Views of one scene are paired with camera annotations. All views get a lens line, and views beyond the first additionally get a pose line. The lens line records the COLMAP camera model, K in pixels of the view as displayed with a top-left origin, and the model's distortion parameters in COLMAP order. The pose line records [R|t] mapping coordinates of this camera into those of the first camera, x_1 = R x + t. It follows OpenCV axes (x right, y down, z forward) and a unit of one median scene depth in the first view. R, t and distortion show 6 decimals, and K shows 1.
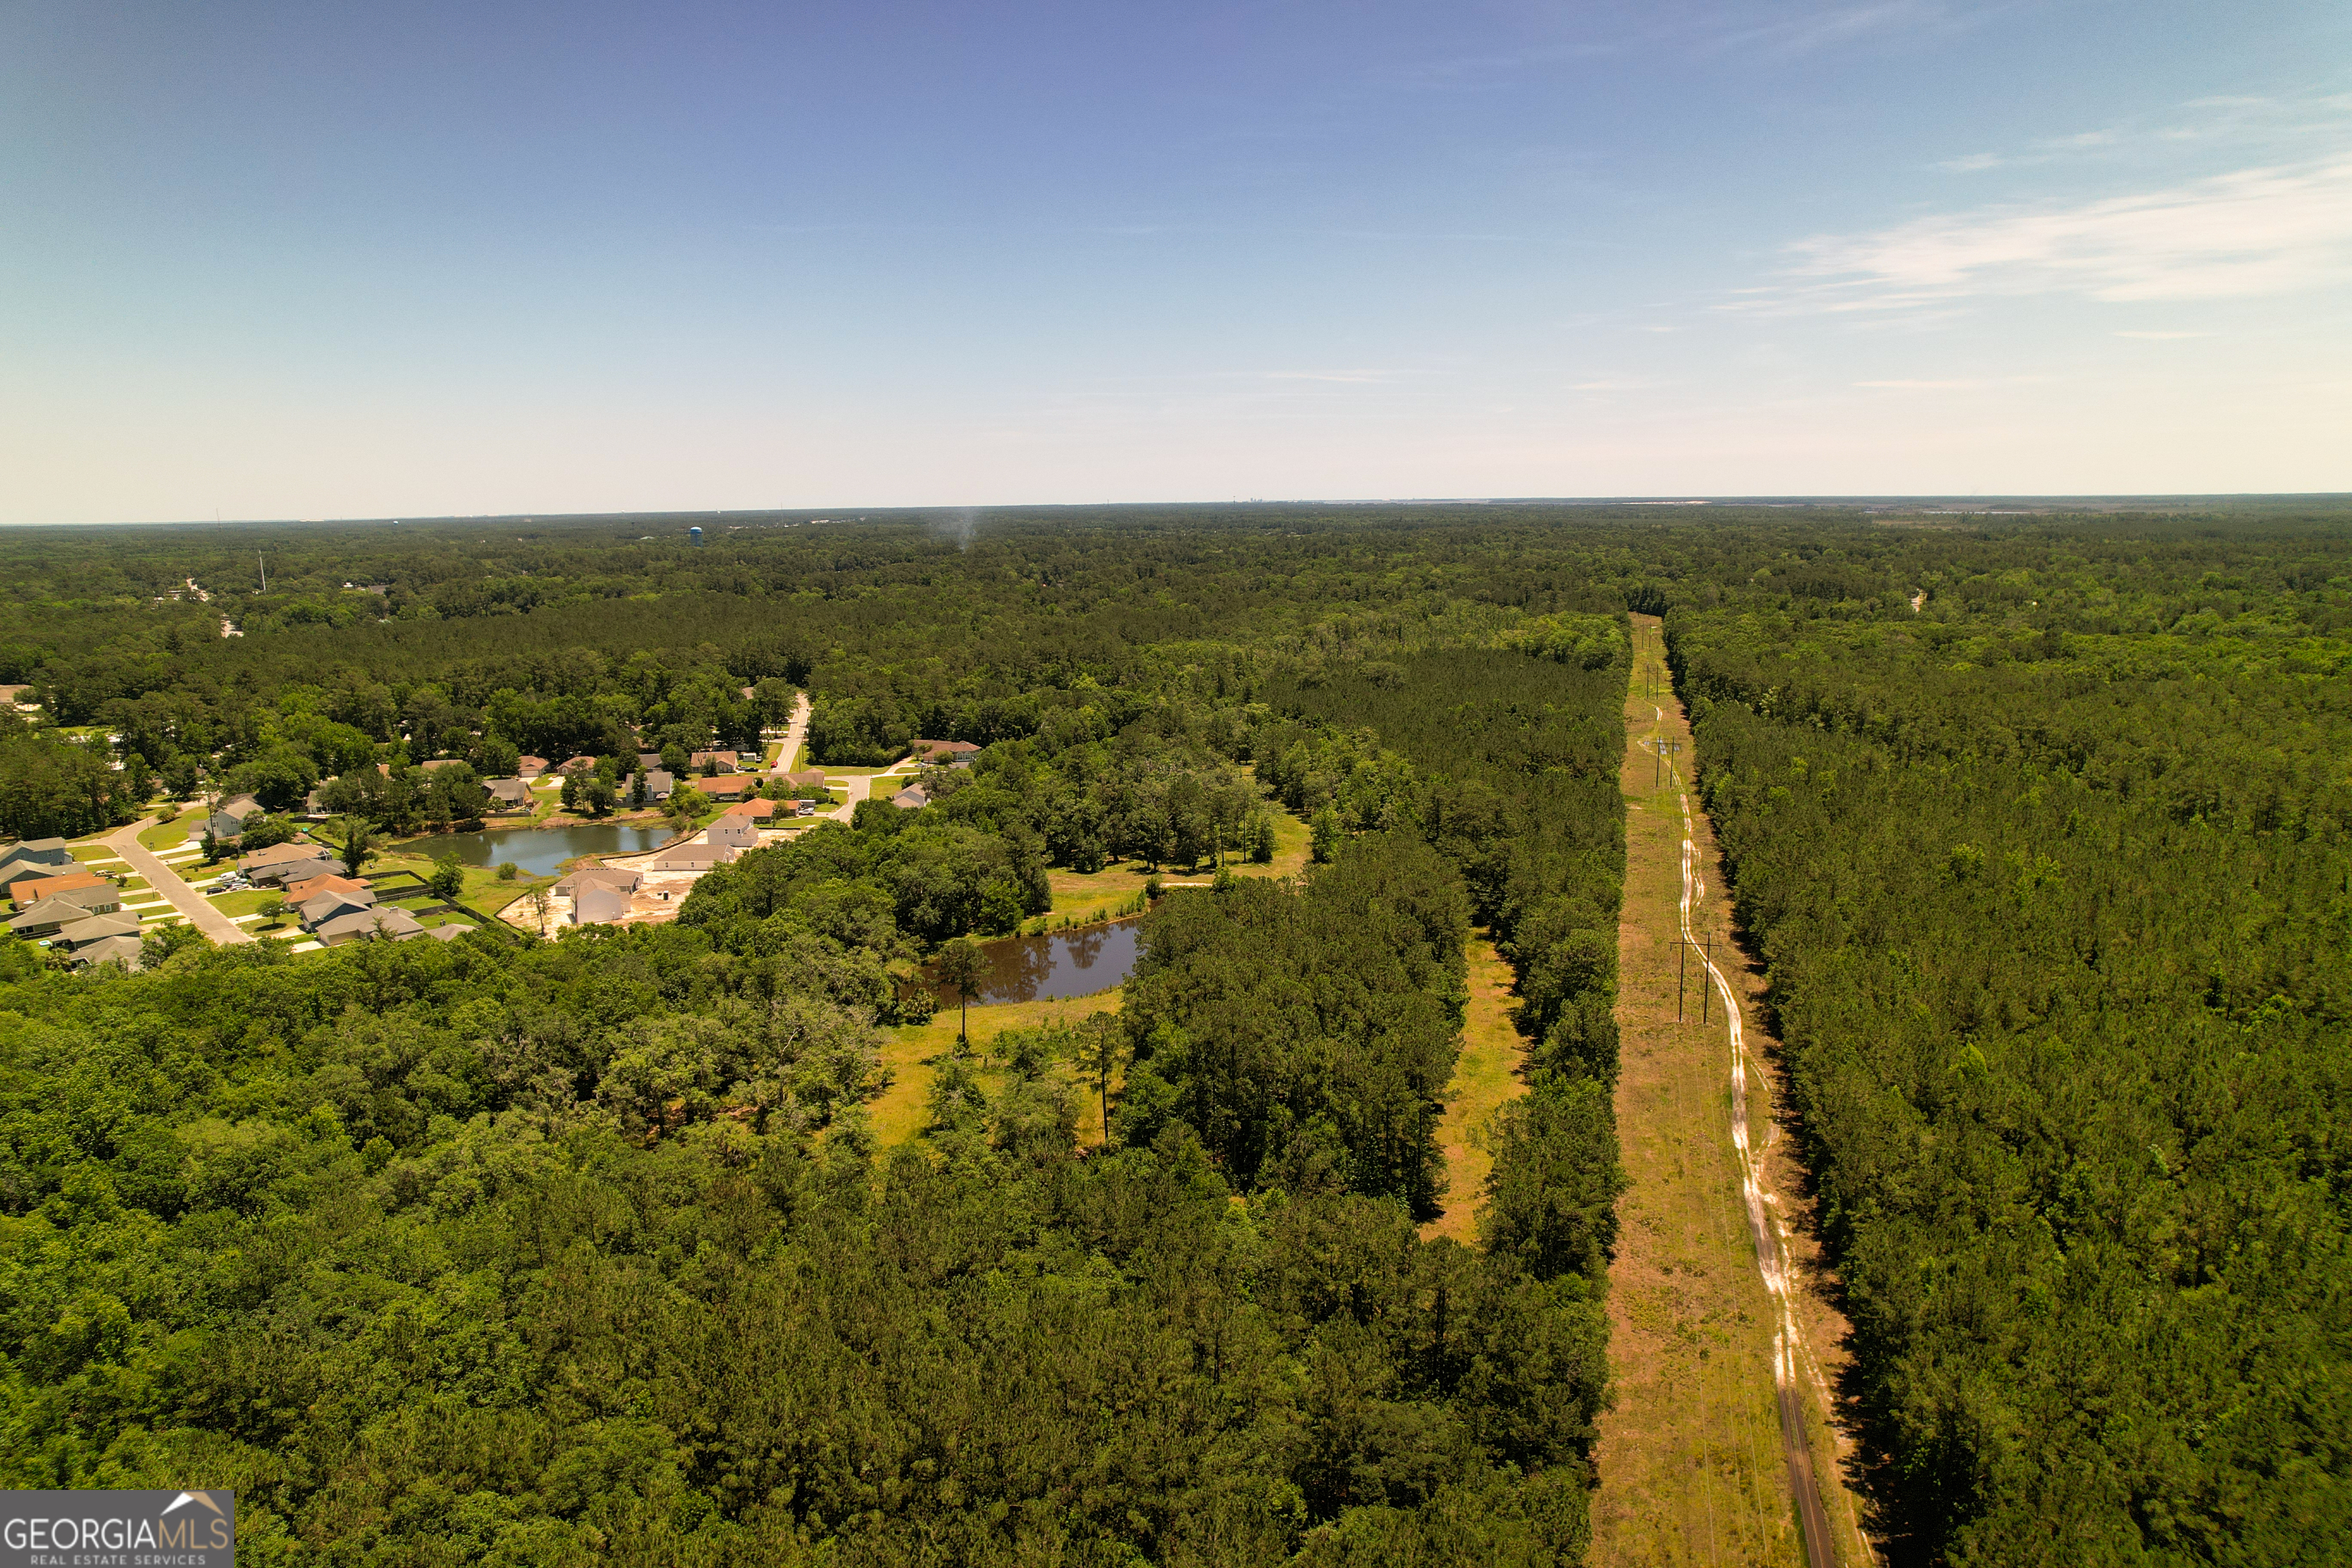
lens RADIAL K [[1495.3, 0, 1193.3], [0, 1495.3, 778.6], [0, 0, 1]] dist [-0.074912, 0.068253]
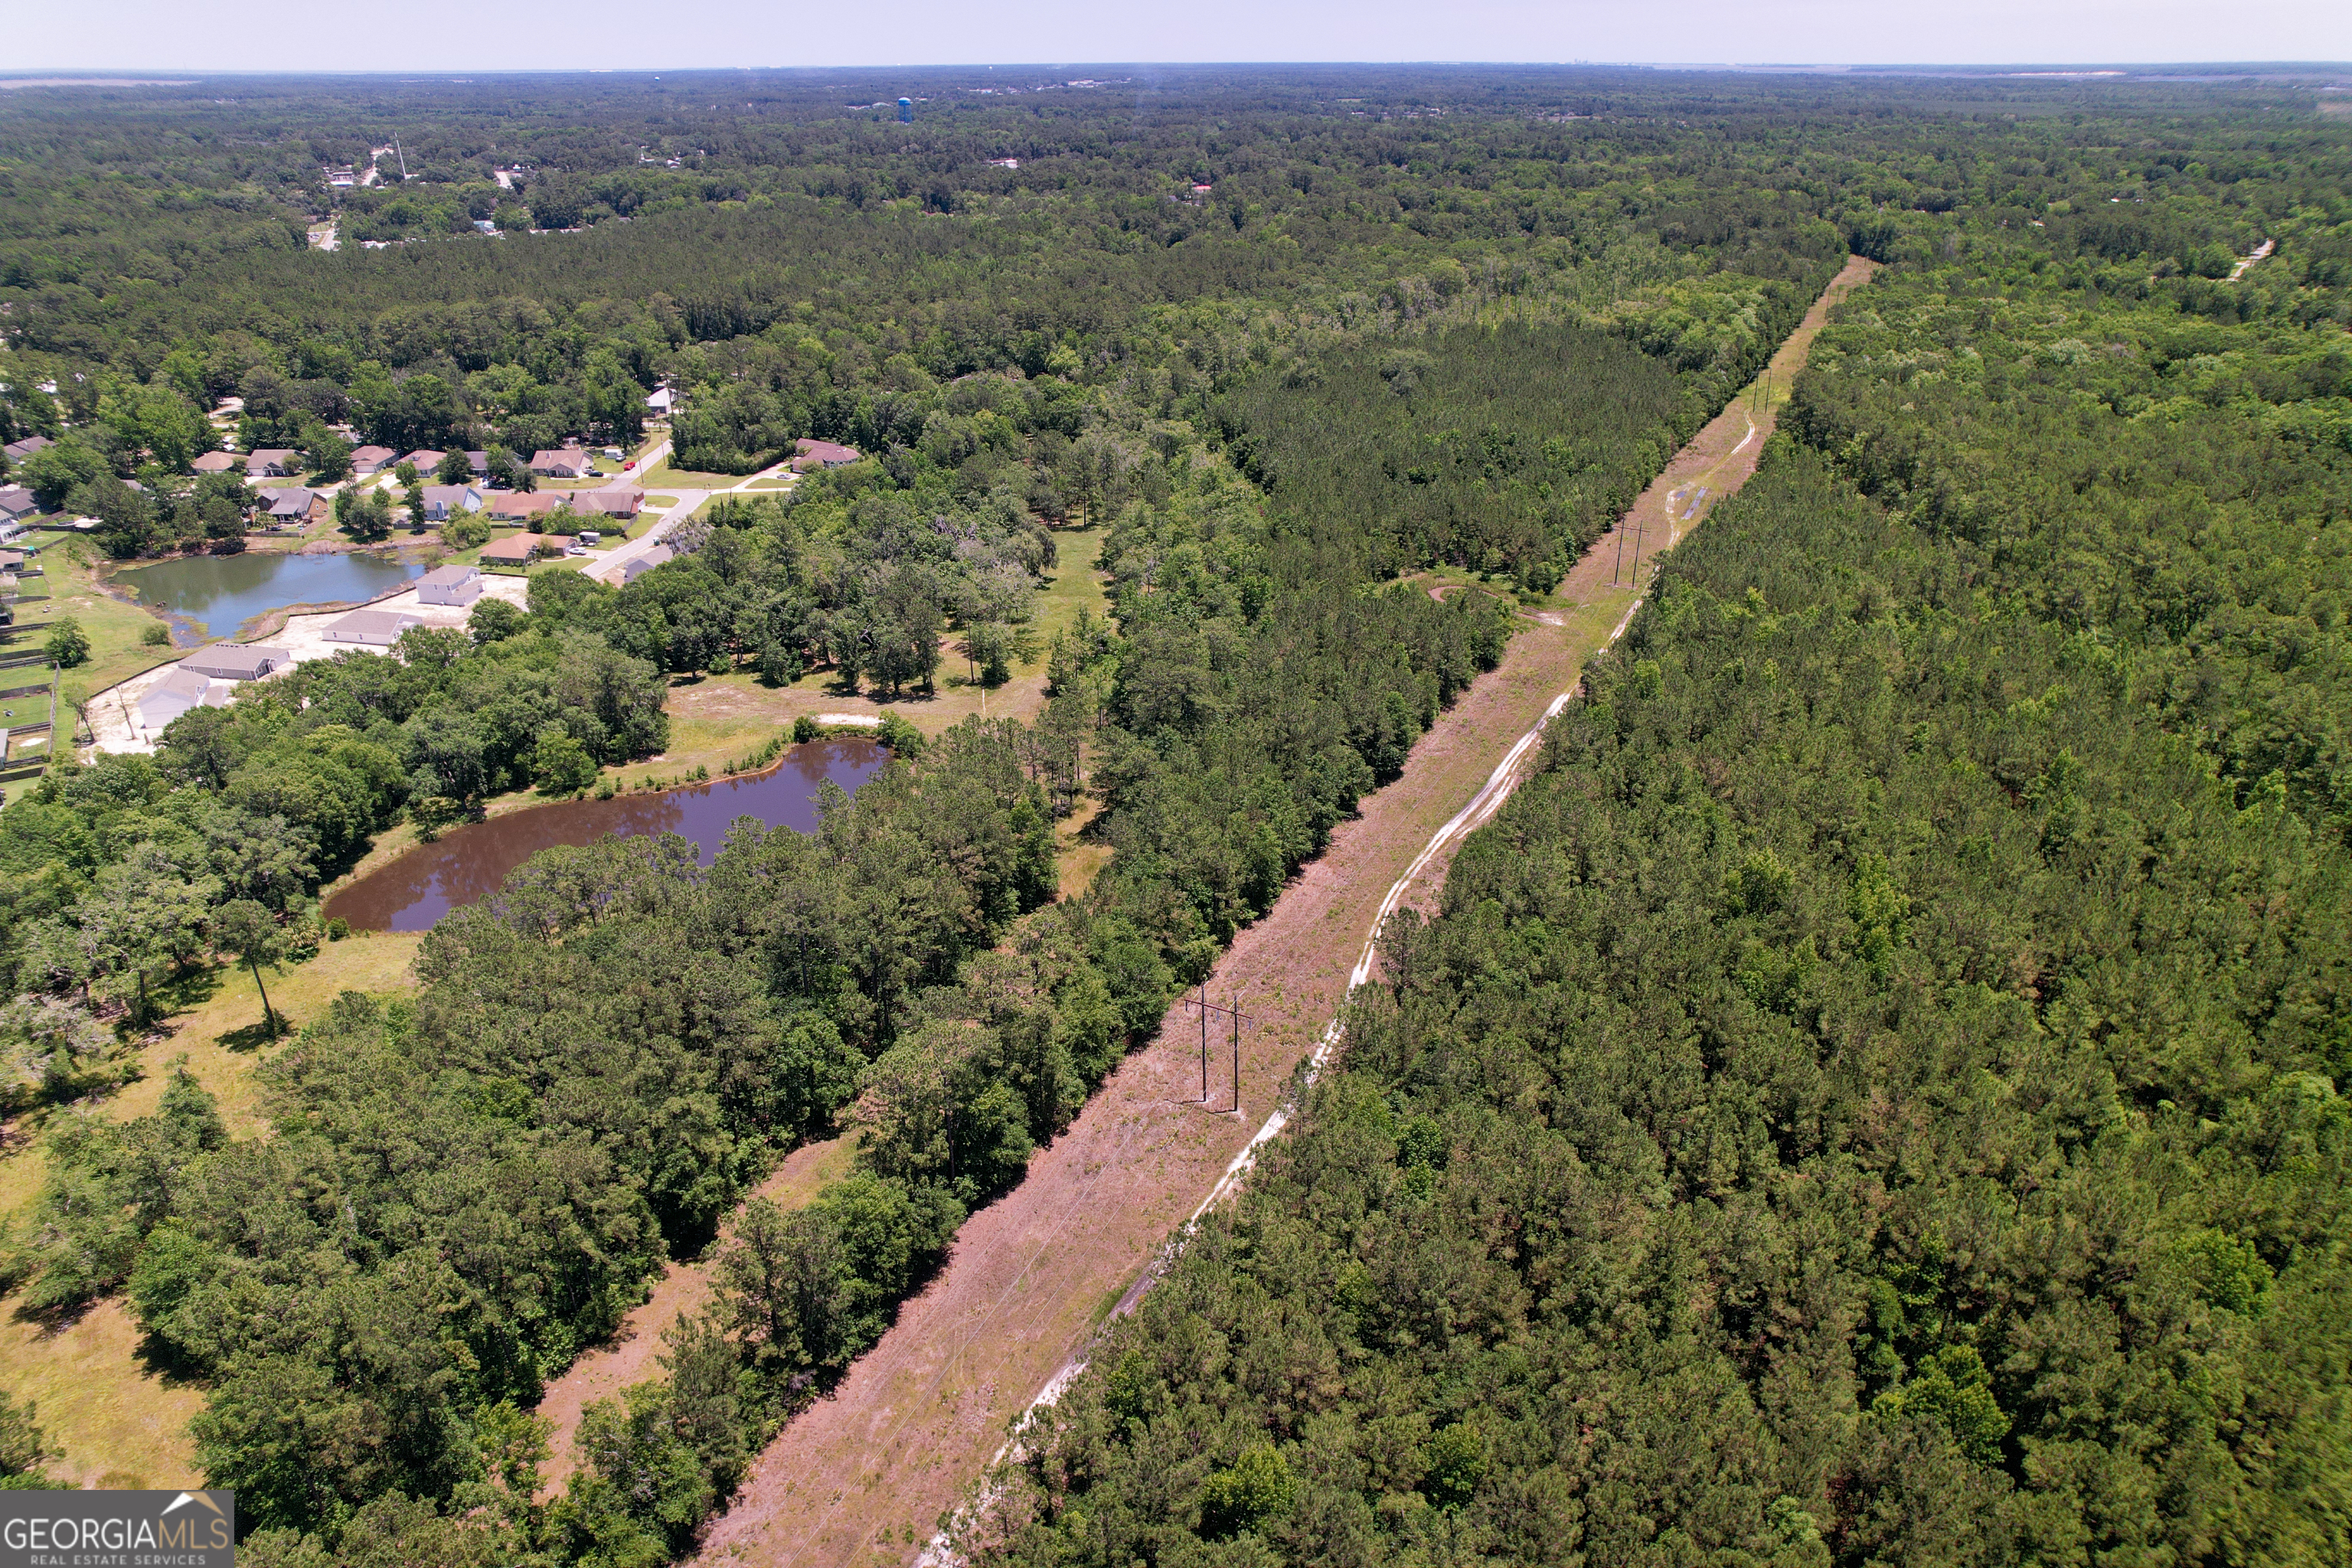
lens RADIAL K [[1495.3, 0, 1191.8], [0, 1495.3, 795.1], [0, 0, 1]] dist [-0.074912, 0.068253]
pose [[0.981153, 0.095971, -0.167717, 0.249824], [-0.045905, 0.958863, 0.280133, -0.099499], [0.187702, -0.267154, 0.945196, 0.220708]]
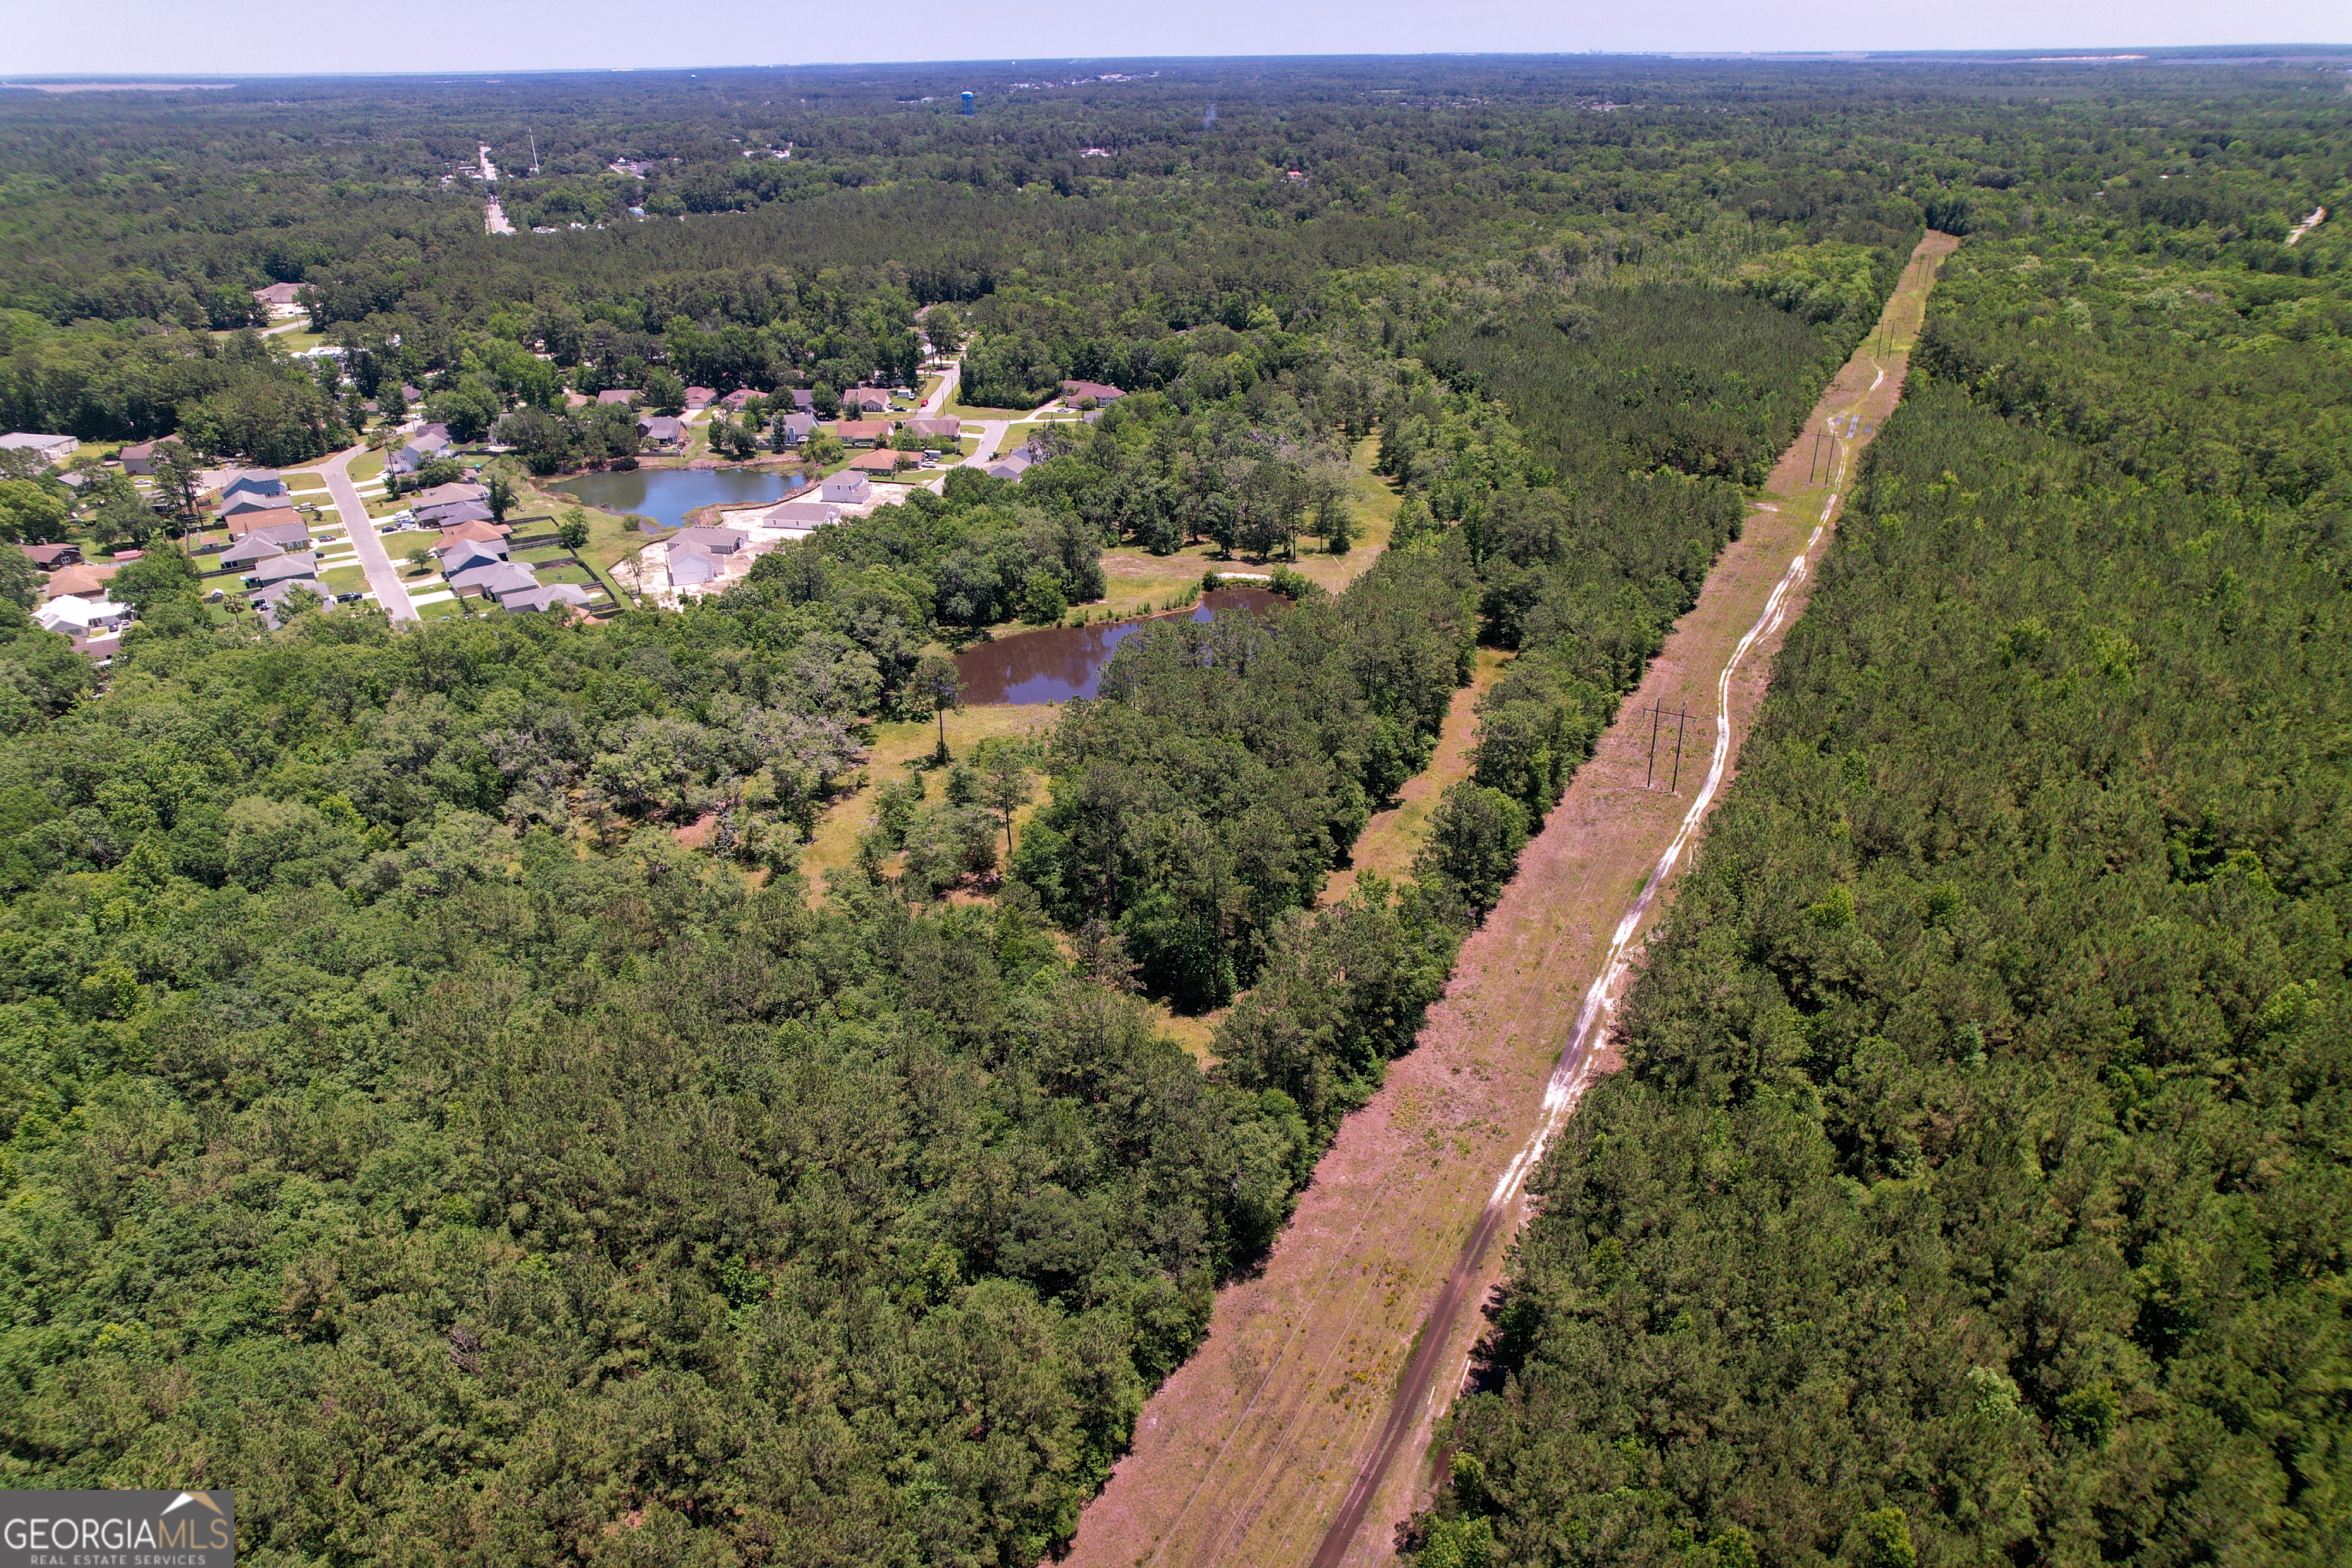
lens RADIAL K [[1495.3, 0, 1193.9], [0, 1495.3, 787.9], [0, 0, 1]] dist [-0.074912, 0.068253]
pose [[0.980116, 0.090582, -0.176541, 0.121688], [-0.038148, 0.959142, 0.280341, -0.058570], [0.194722, -0.268032, 0.943526, 0.008503]]
